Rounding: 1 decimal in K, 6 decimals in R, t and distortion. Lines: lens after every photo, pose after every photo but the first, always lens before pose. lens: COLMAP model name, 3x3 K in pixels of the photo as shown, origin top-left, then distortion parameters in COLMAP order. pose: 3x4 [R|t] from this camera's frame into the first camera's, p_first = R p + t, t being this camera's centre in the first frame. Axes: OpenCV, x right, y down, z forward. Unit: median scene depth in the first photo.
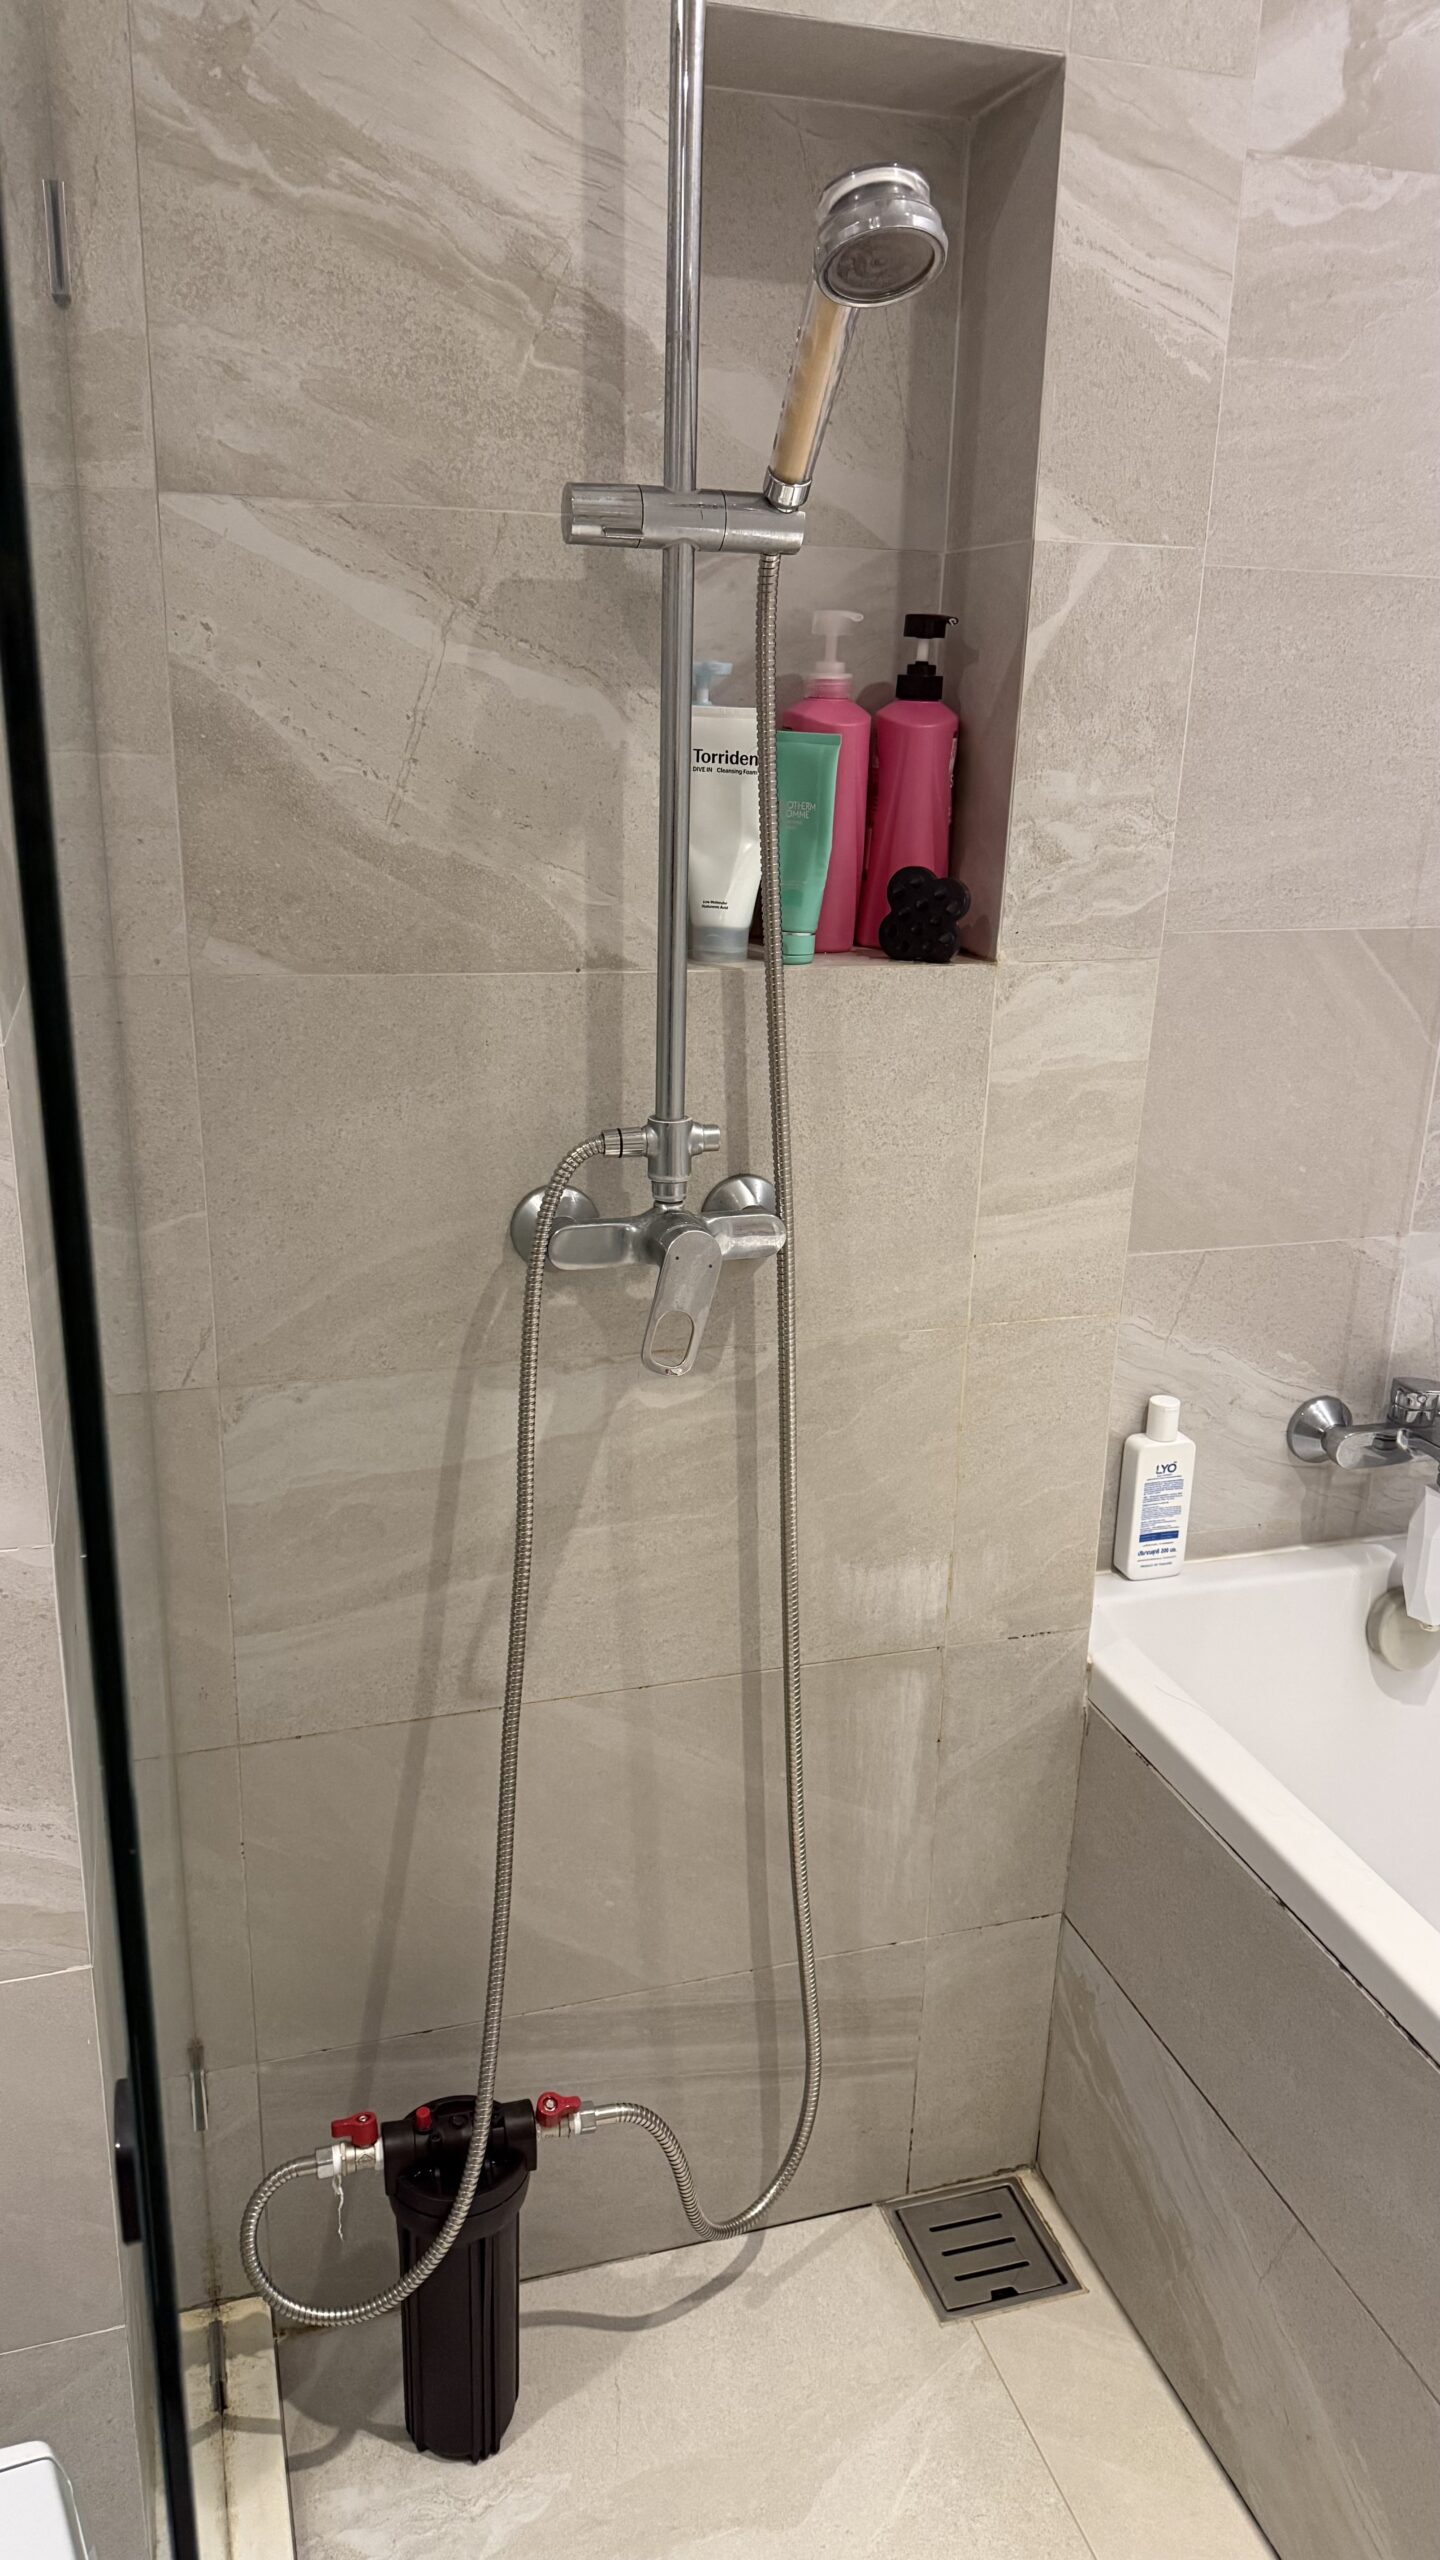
lens RADIAL K [[1817.7, 0, 705.3], [0, 1817.7, 1281.9], [0, 0, 1]] dist [0.001663, -0.000111]
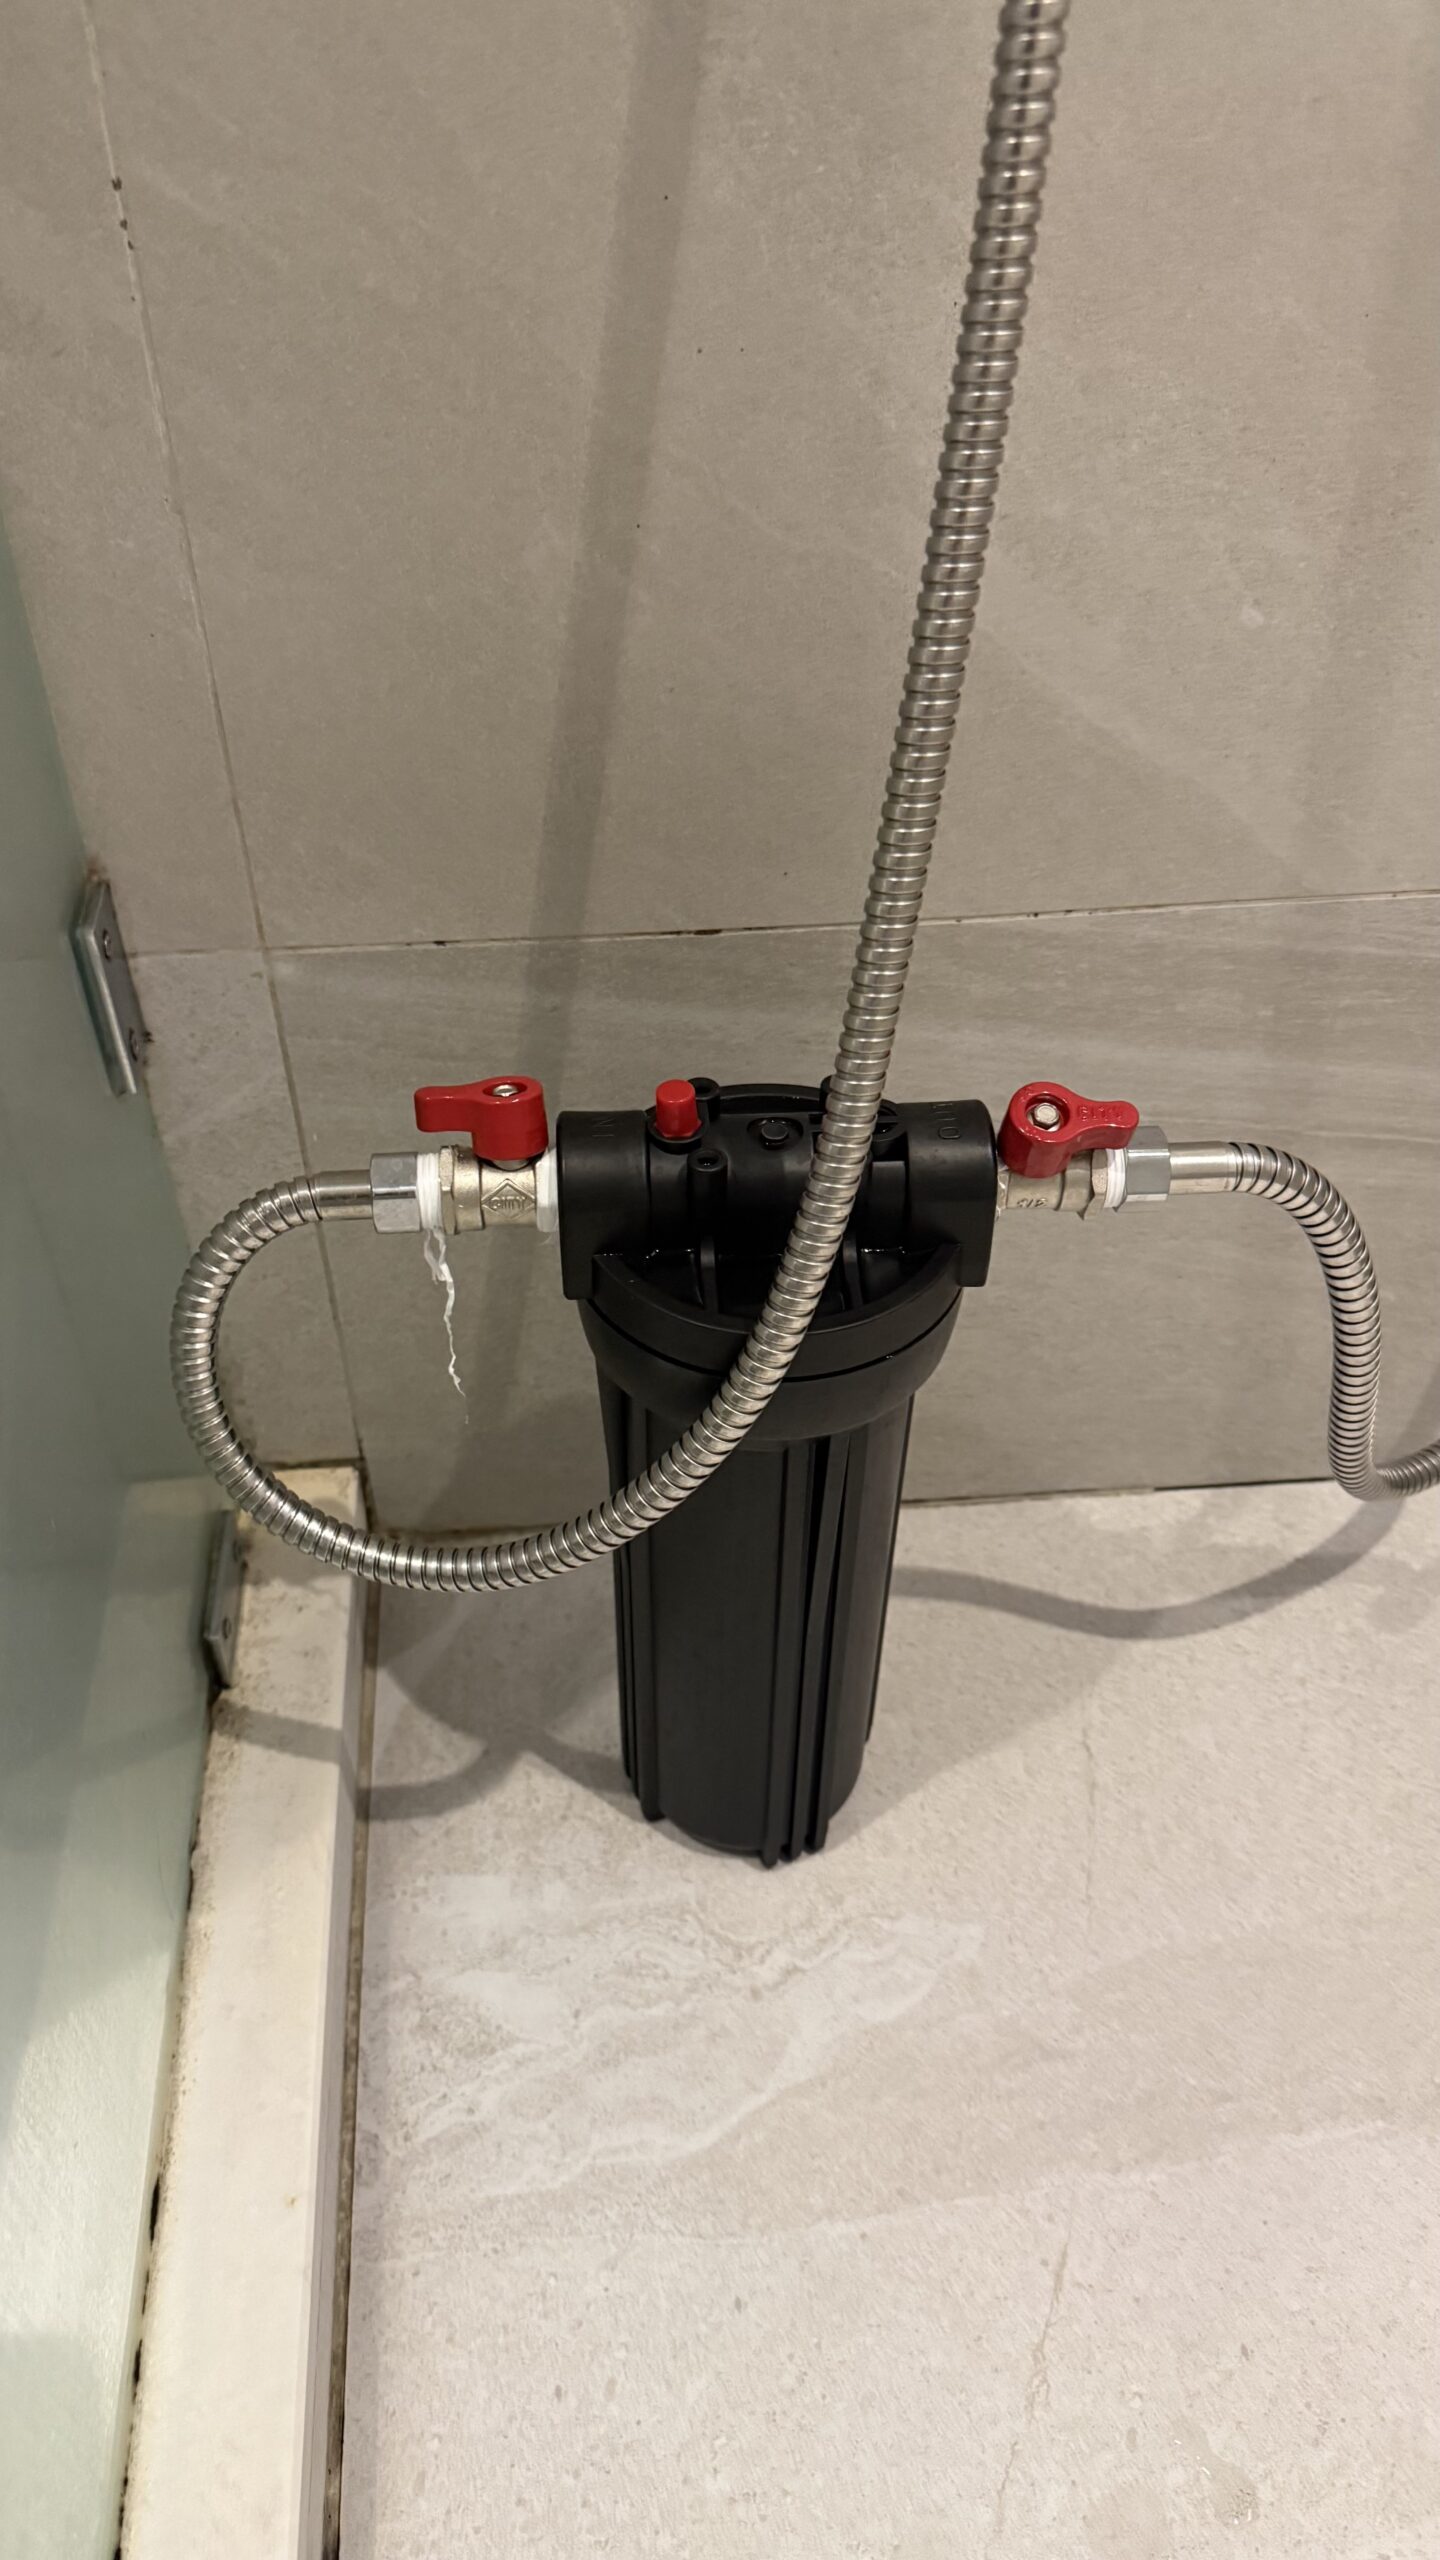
lens RADIAL K [[1817.7, 0, 705.3], [0, 1817.7, 1281.9], [0, 0, 1]] dist [0.001663, -0.000111]
pose [[0.980153, 0.117963, -0.159324, -0.087733], [-0.041449, 0.907872, 0.417194, 0.333460], [0.193859, -0.402310, 0.894743, 0.656152]]
